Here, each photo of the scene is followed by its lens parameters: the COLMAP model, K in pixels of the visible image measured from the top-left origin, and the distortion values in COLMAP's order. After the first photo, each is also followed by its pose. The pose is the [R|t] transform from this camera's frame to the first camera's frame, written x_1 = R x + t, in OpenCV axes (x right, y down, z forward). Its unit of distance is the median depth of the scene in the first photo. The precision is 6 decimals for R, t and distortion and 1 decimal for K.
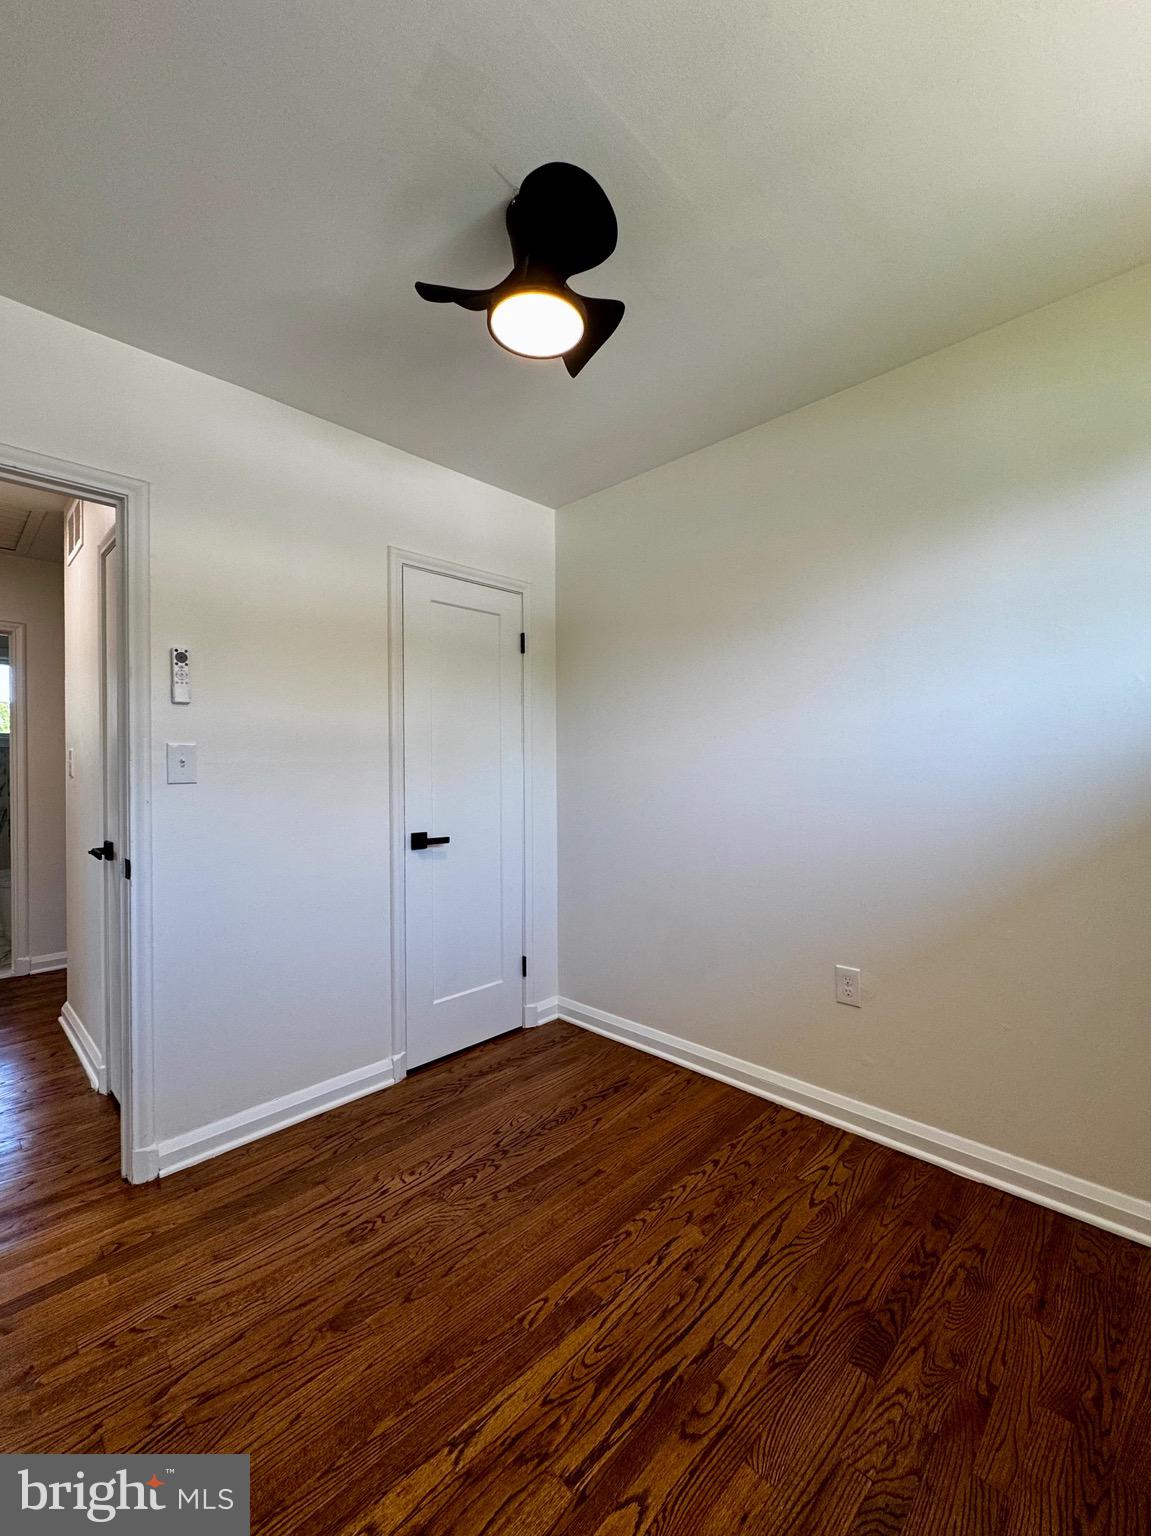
lens RADIAL K [[617.6, 0, 569.7], [0, 617.6, 768.7], [0, 0, 1]] dist [0.000268, 0.000297]
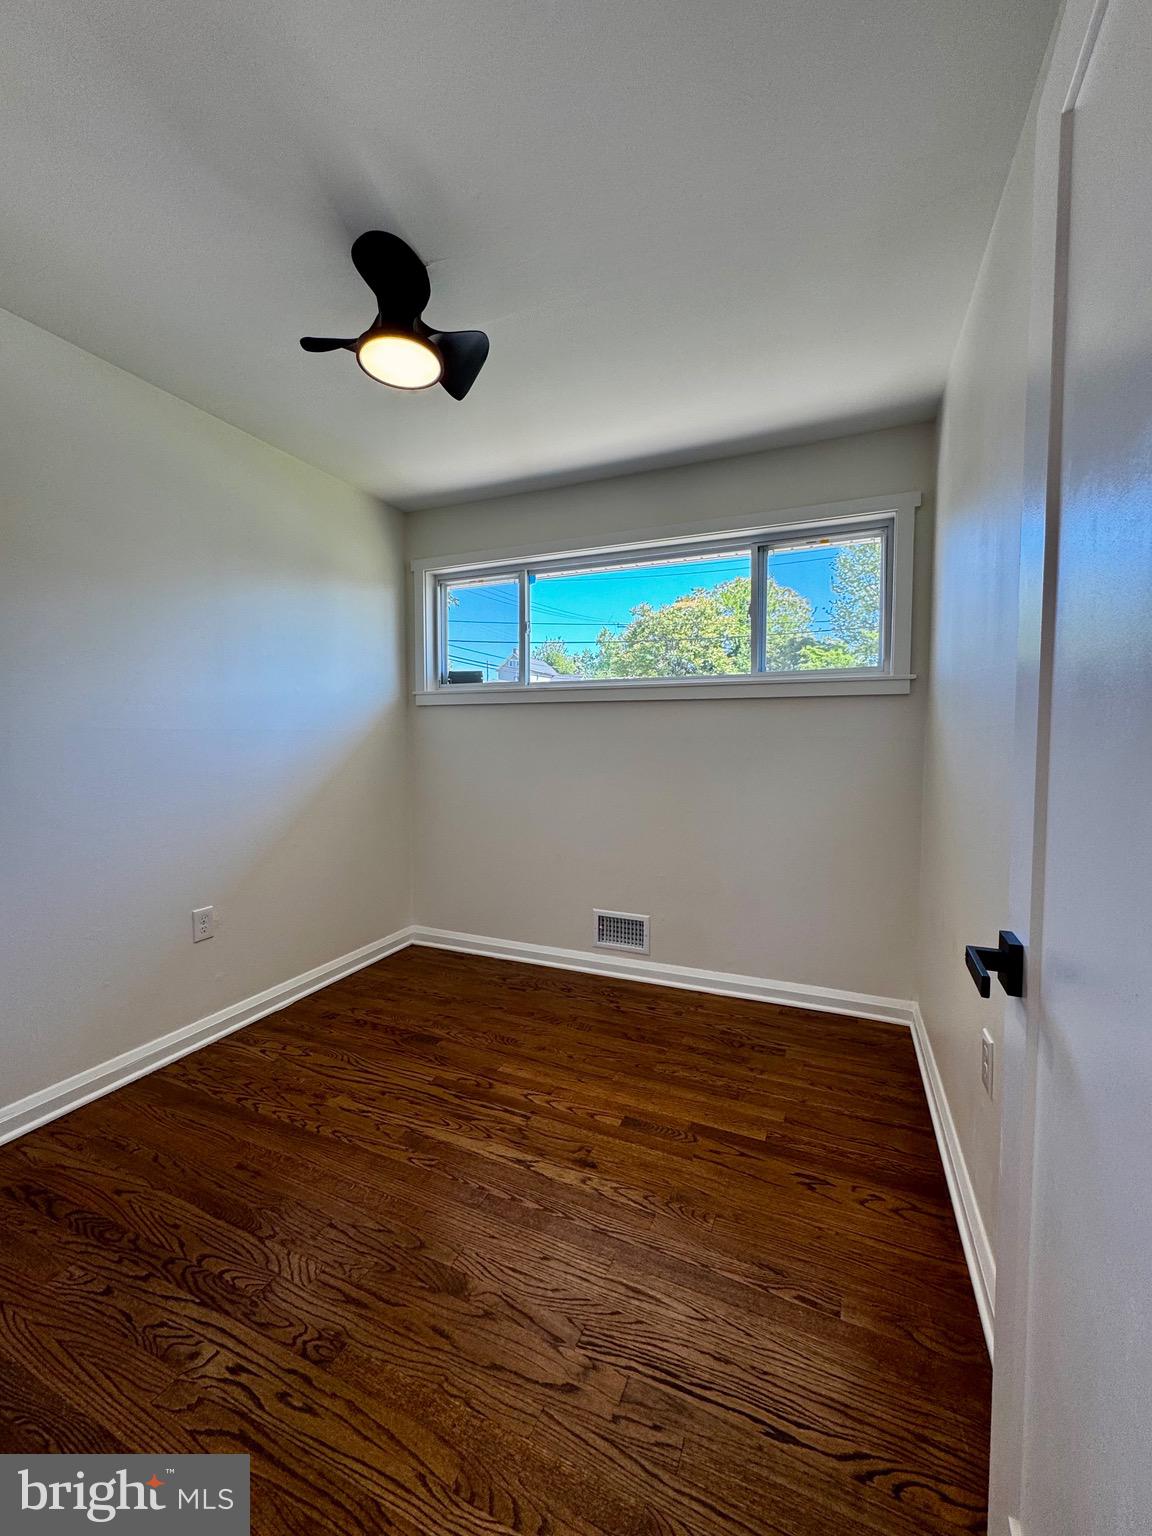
lens RADIAL K [[617.6, 0, 570.2], [0, 617.6, 768.7], [0, 0, 1]] dist [0.000268, 0.000297]
pose [[-0.345147, -0.043021, 0.937562, -1.364679], [0.007005, 0.998803, 0.048410, 0.017003], [-0.938523, 0.023276, -0.344432, 1.177318]]
